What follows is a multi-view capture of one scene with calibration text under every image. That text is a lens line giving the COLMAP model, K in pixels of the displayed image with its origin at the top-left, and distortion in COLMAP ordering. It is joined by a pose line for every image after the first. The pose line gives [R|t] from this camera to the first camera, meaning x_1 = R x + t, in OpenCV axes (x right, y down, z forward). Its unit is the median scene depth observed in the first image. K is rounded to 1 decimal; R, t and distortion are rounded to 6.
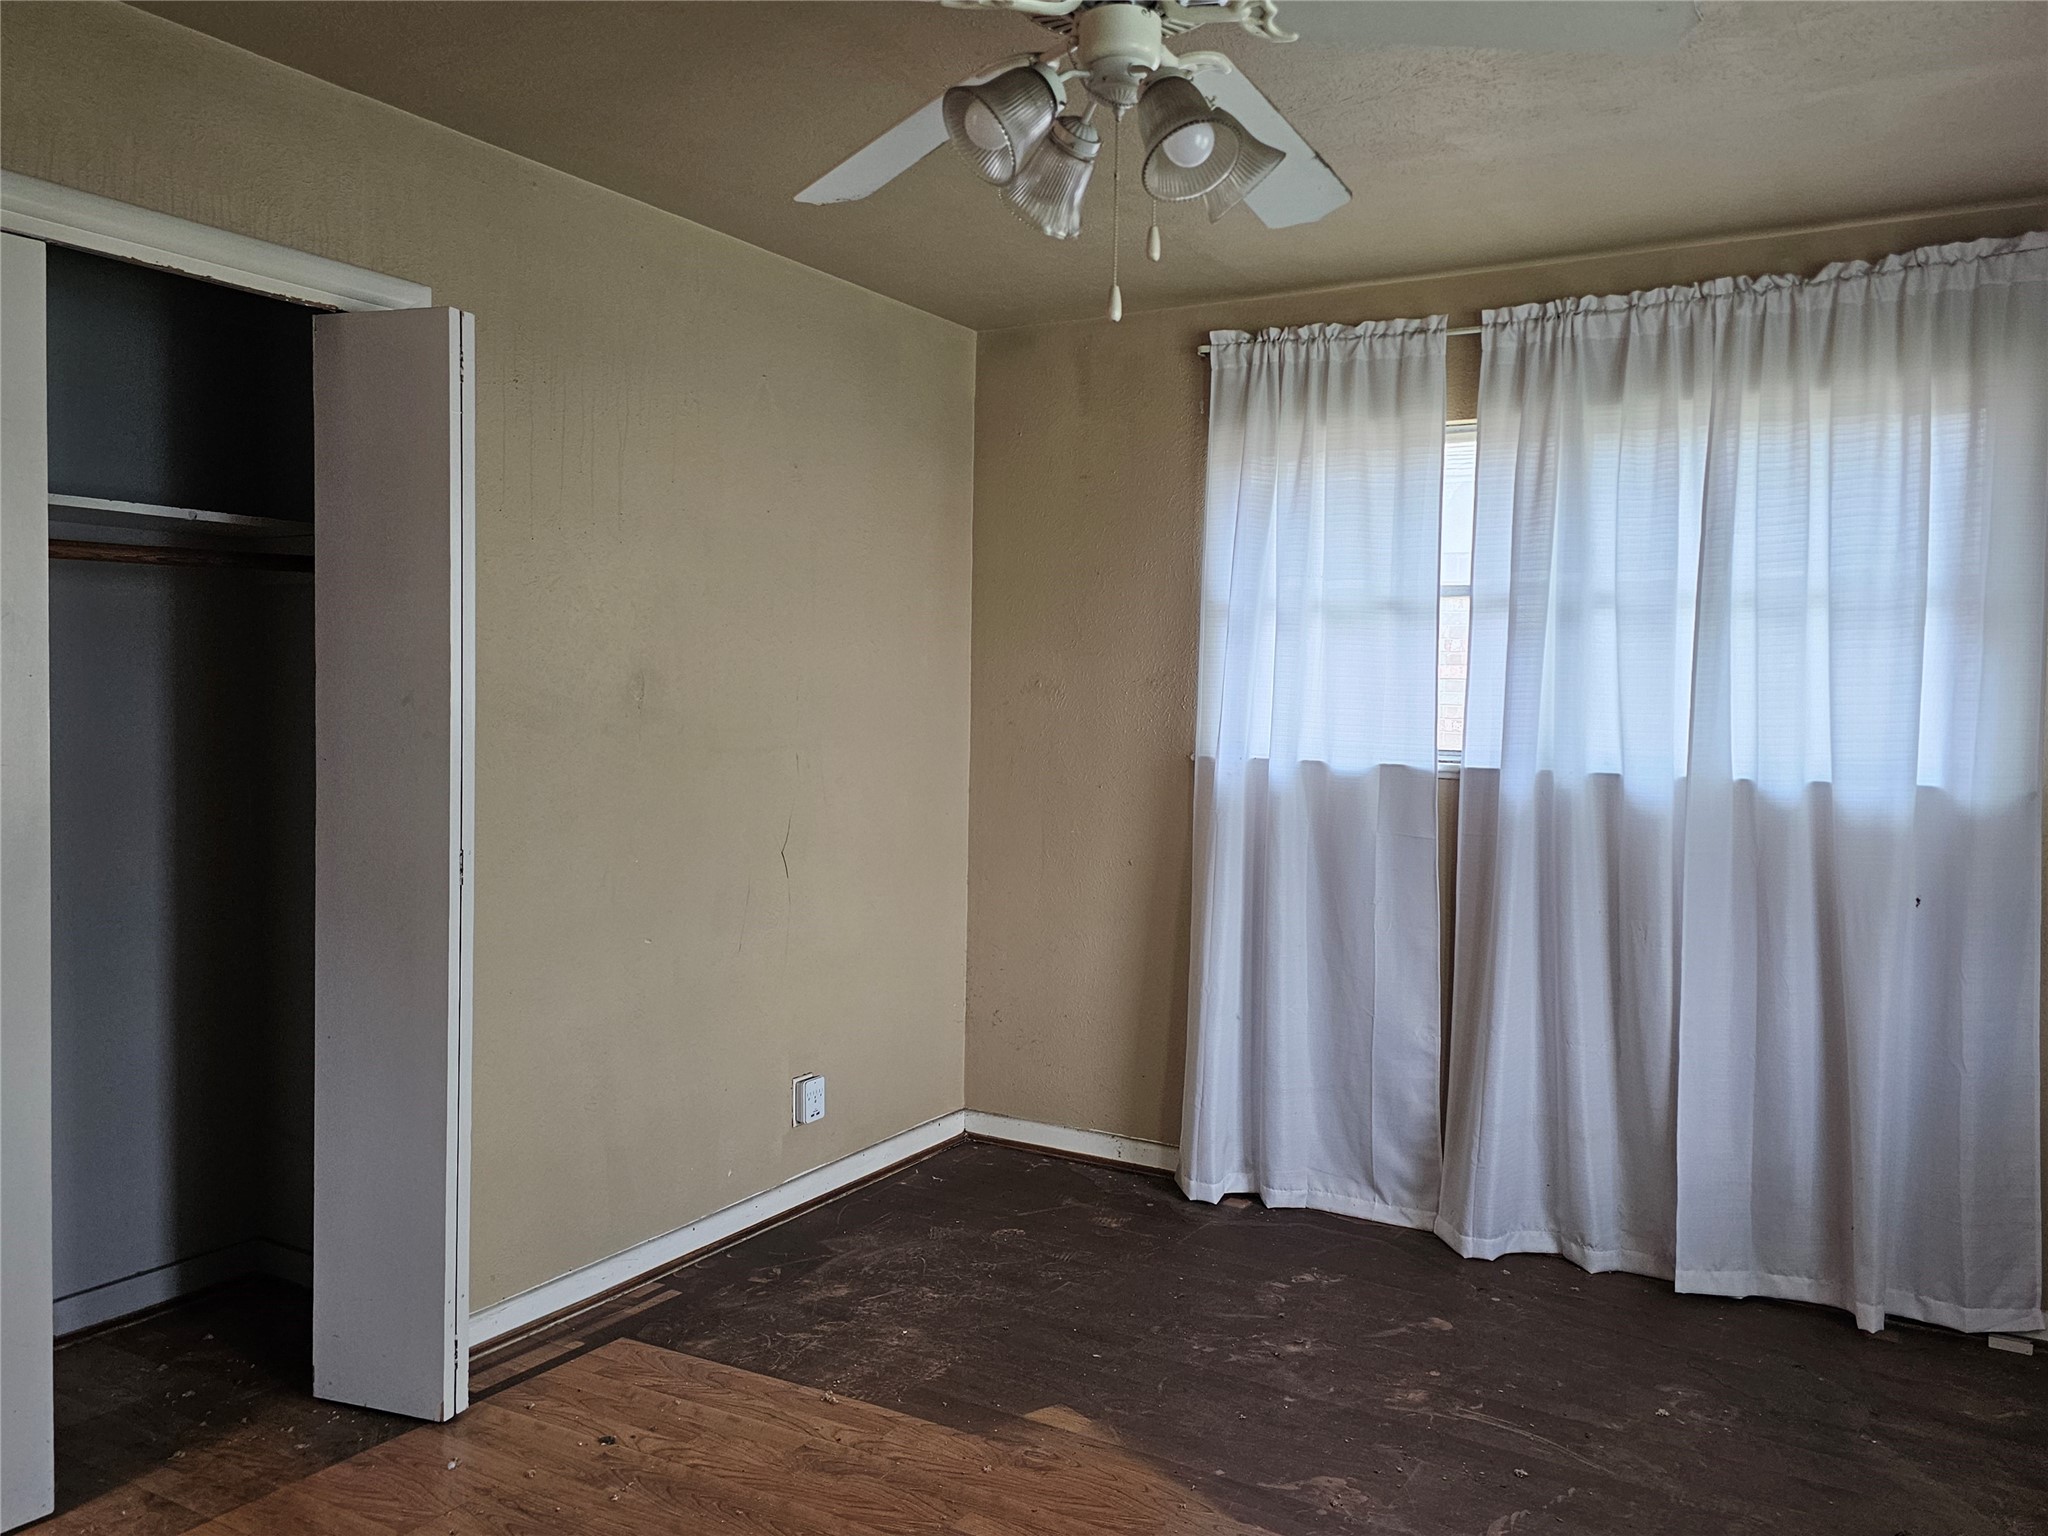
lens RADIAL K [[1558.2, 0, 1028.6], [0, 1558.2, 740.6], [0, 0, 1]] dist [0.075278, -0.078604]
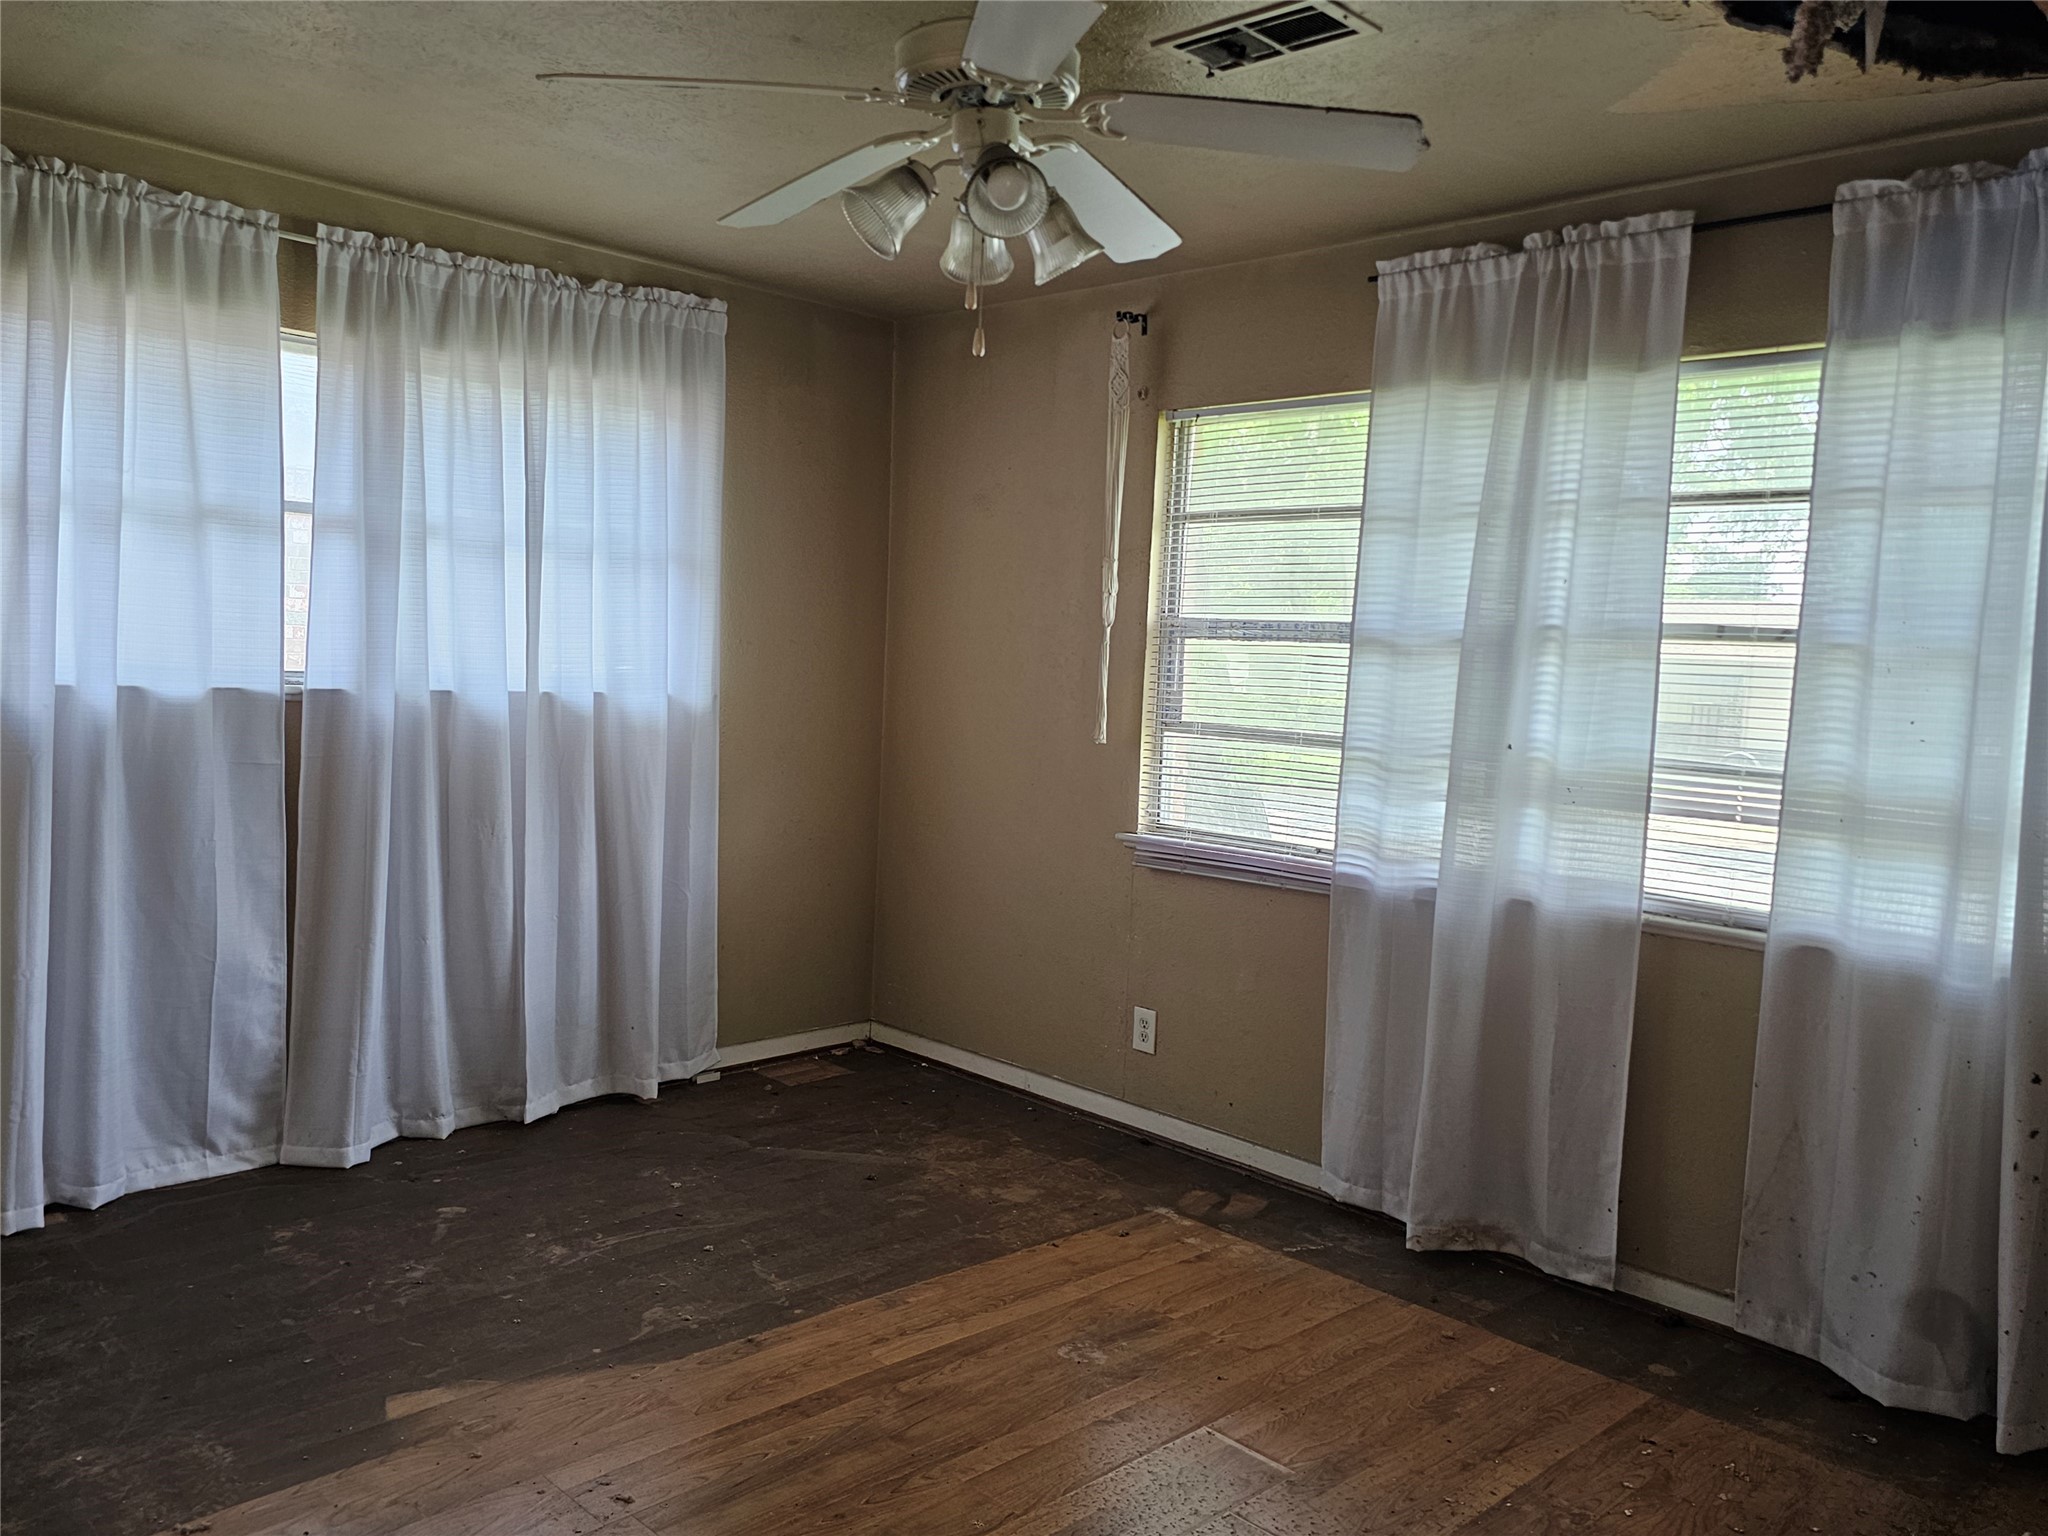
lens RADIAL K [[1558.2, 0, 1028.6], [0, 1558.2, 740.6], [0, 0, 1]] dist [0.075278, -0.078604]
pose [[0.253785, -0.062711, 0.965225, -0.574918], [-0.004536, 0.997808, 0.066021, -0.017980], [-0.967250, -0.021134, 0.252945, 0.315205]]
